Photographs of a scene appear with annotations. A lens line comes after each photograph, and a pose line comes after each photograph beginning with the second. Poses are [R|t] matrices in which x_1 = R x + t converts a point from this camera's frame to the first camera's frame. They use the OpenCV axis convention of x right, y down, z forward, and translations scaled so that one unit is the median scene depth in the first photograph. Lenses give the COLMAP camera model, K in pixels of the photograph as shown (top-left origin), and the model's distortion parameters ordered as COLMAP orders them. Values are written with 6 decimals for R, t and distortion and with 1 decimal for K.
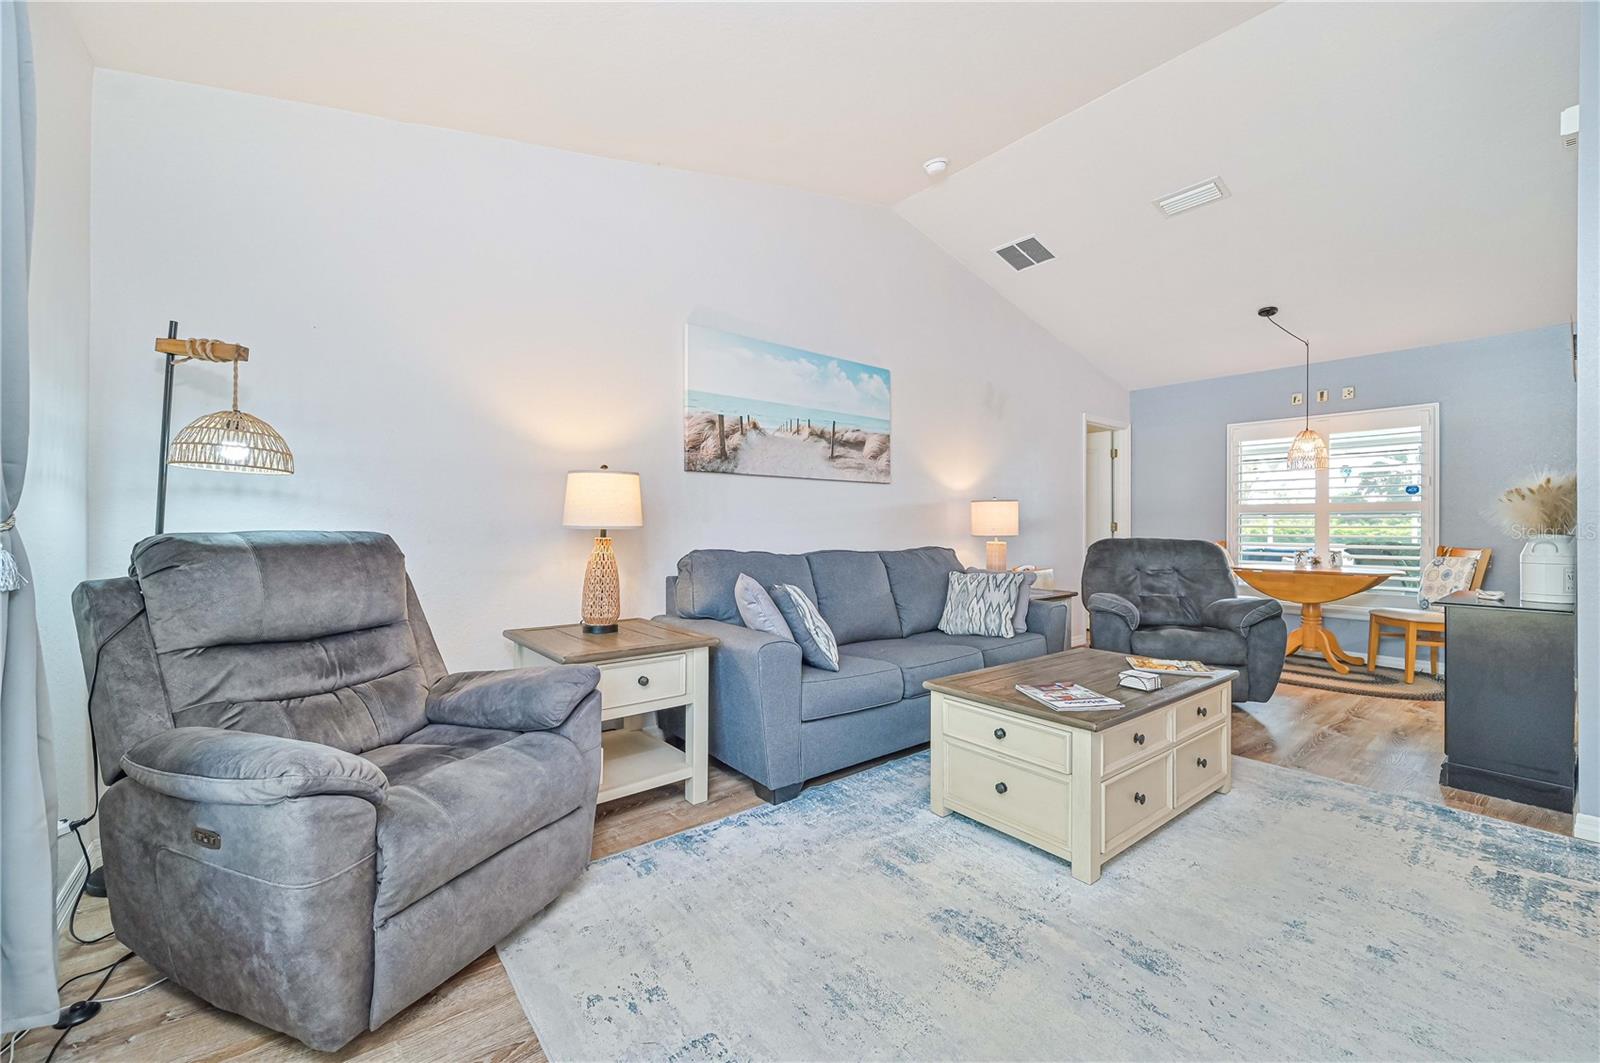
lens RADIAL K [[635.7, 0, 801.0], [0, 635.7, 527.6], [0, 0, 1]] dist [0.000684, 0.000183]
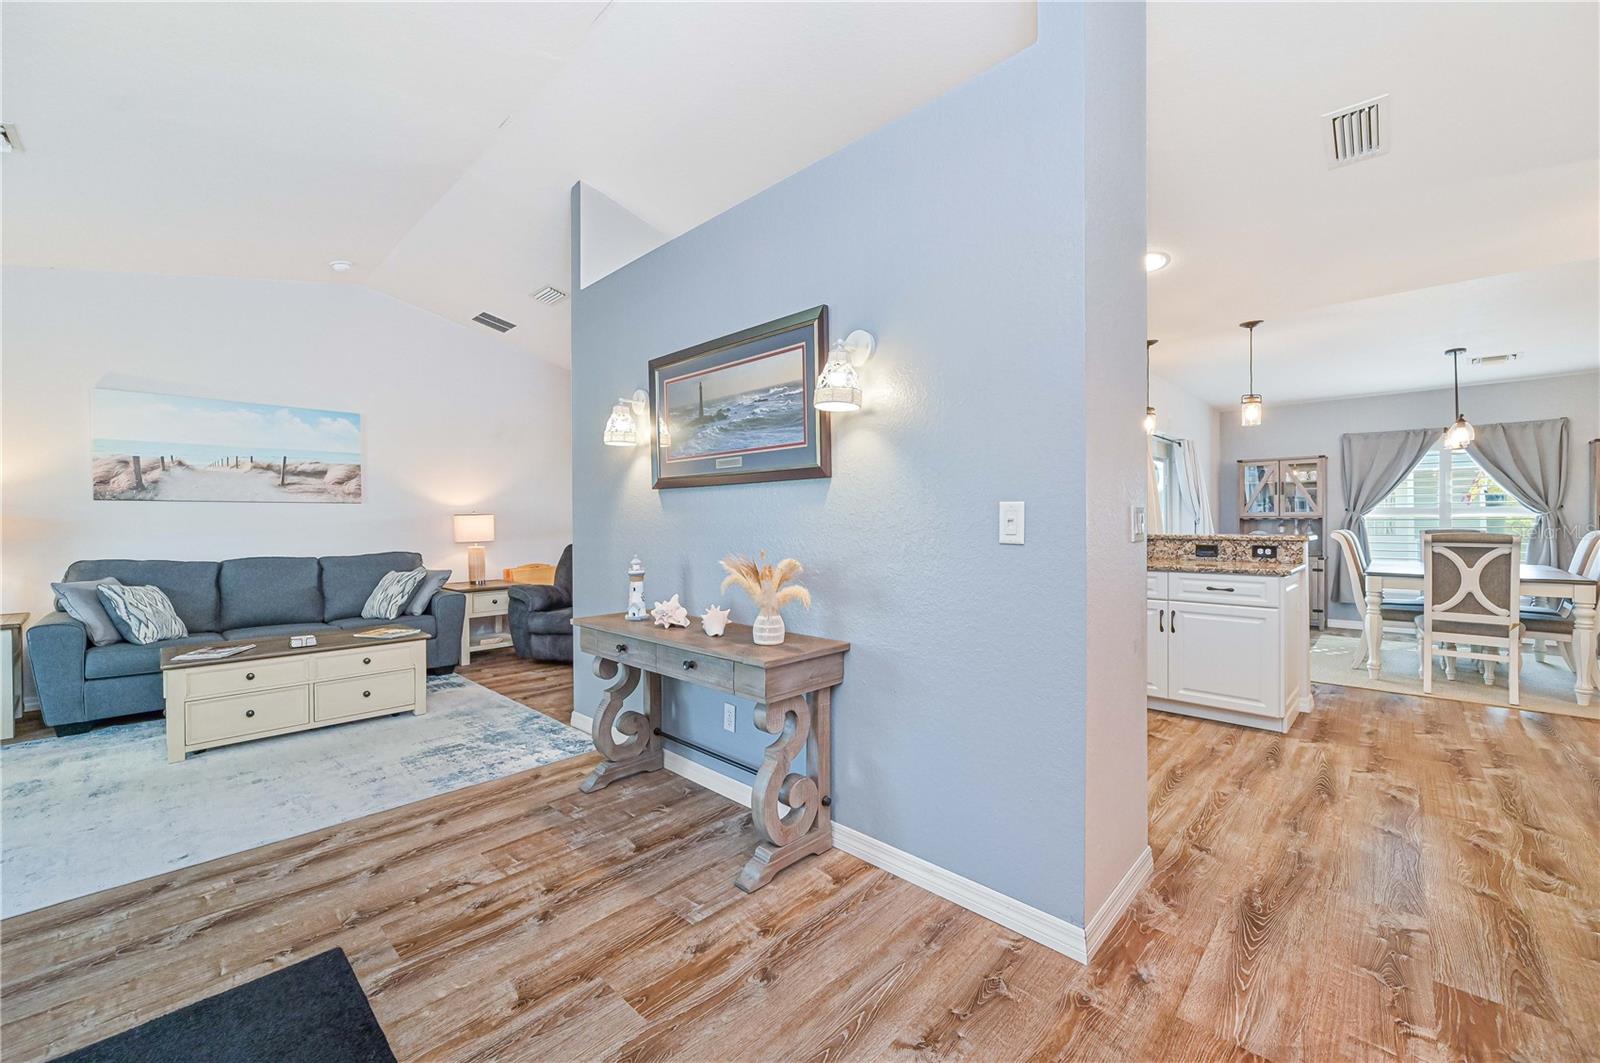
lens RADIAL K [[635.7, 0, 797.7], [0, 635.7, 527.0], [0, 0, 1]] dist [0.000684, 0.000183]
pose [[0.992761, -0.015261, 0.119131, 1.045803], [0.014874, 0.999881, 0.004133, -0.016370], [-0.119180, -0.002331, 0.992870, -0.454666]]
